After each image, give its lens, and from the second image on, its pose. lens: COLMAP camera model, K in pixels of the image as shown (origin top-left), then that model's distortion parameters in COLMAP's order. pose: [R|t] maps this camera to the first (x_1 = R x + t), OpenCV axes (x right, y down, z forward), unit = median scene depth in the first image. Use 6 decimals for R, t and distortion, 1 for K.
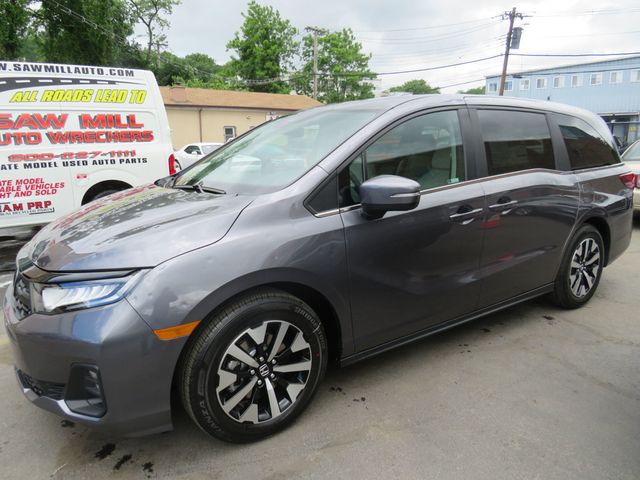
lens RADIAL K [[469.1, 0, 316.4], [0, 469.1, 240.3], [0, 0, 1]] dist [-0.005529, -0.027018]
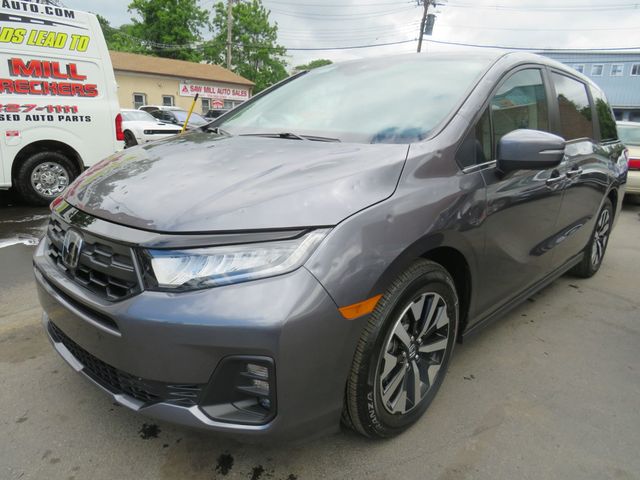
lens RADIAL K [[469.1, 0, 316.4], [0, 469.1, 240.3], [0, 0, 1]] dist [-0.005529, -0.027018]
pose [[0.976182, -0.003260, 0.216931, -0.151839], [-0.005997, 0.999099, 0.042003, 0.013411], [-0.216872, -0.042304, 0.975283, 0.070275]]
